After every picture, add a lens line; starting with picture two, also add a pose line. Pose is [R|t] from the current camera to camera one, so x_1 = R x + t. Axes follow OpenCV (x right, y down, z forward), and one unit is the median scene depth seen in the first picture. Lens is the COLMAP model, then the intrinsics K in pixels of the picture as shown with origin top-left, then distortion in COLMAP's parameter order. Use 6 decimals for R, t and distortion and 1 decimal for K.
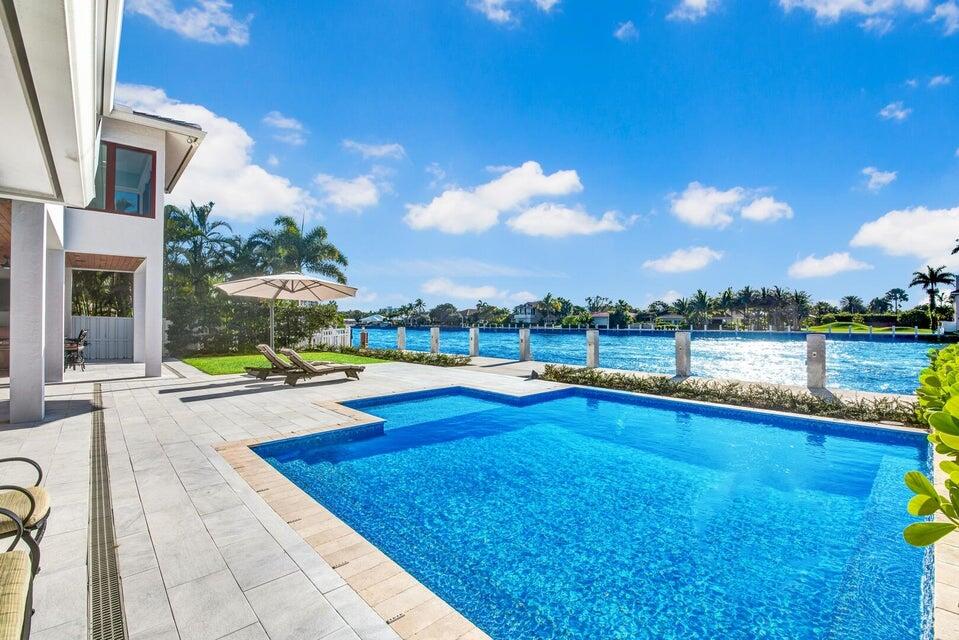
lens RADIAL K [[422.4, 0, 479.5], [0, 422.4, 320.0], [0, 0, 1]] dist [0.000353, -0.000130]
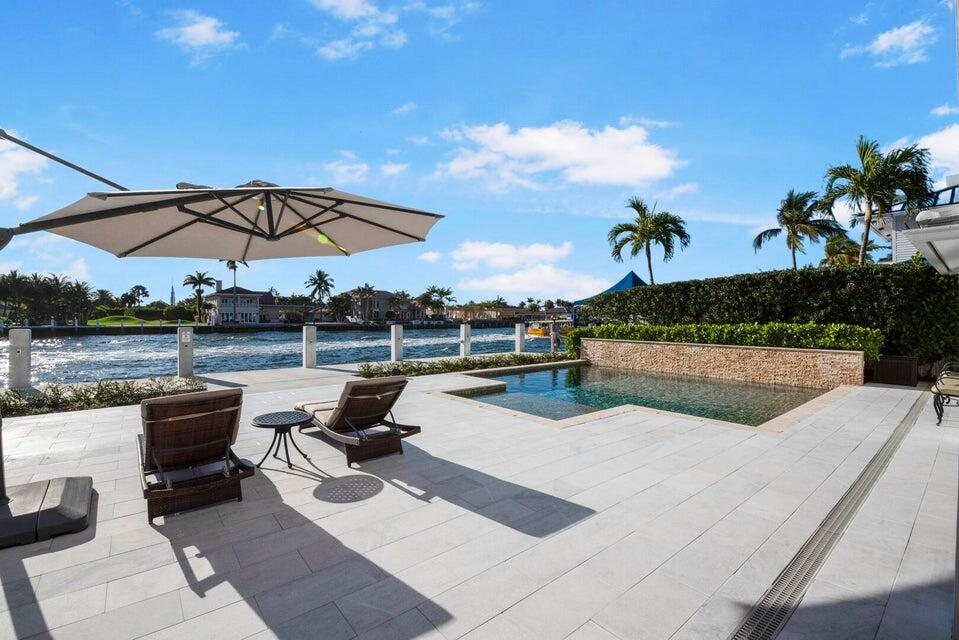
lens RADIAL K [[422.4, 0, 479.5], [0, 422.4, 320.0], [0, 0, 1]] dist [0.000353, -0.000130]
pose [[0.047902, -0.008350, 0.998817, -0.126481], [-0.007135, 0.999937, 0.008702, 0.000062], [-0.998827, -0.007543, 0.047839, 0.123773]]
